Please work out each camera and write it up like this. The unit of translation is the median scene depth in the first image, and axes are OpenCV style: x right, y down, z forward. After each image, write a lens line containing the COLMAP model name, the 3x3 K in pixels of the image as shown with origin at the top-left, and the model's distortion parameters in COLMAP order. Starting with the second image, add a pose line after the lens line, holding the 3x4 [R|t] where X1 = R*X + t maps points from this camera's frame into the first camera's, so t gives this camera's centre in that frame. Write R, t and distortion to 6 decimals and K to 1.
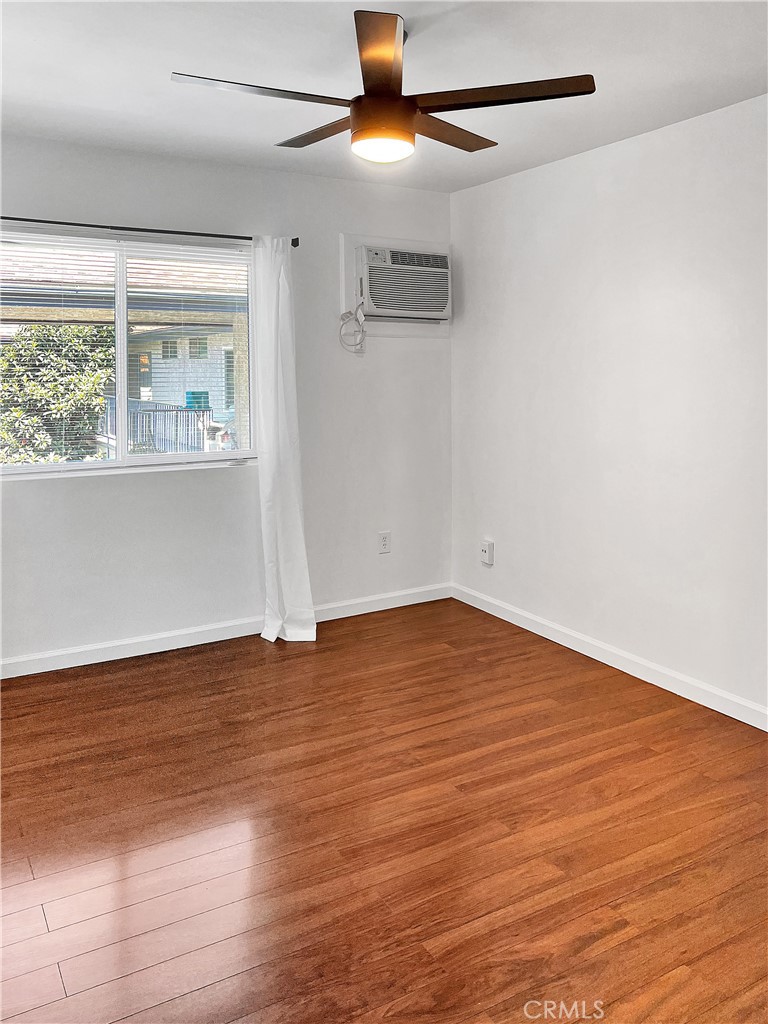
lens RADIAL K [[798.4, 0, 384.0], [0, 798.4, 512.0], [0, 0, 1]] dist [0.004136, 0.002011]
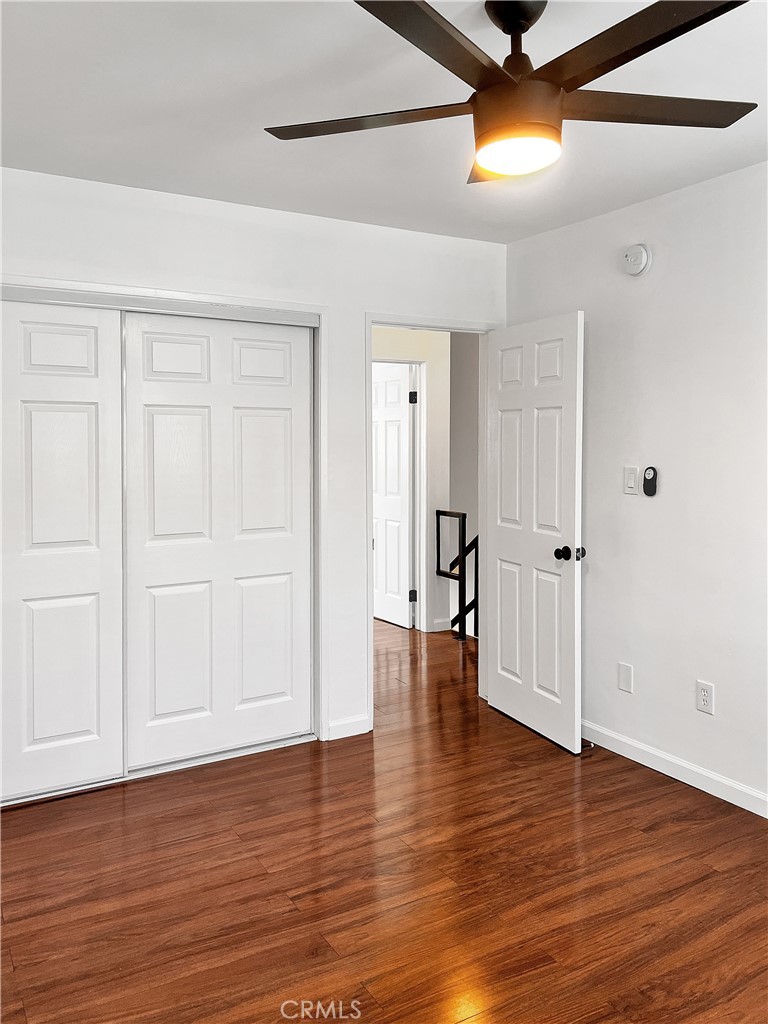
lens RADIAL K [[798.4, 0, 384.0], [0, 798.4, 512.0], [0, 0, 1]] dist [0.004136, 0.002011]
pose [[-0.999860, 0.013288, -0.010193, 0.163080], [0.009974, 0.961388, 0.275015, -0.380718], [0.013454, 0.274875, -0.961386, 1.962537]]
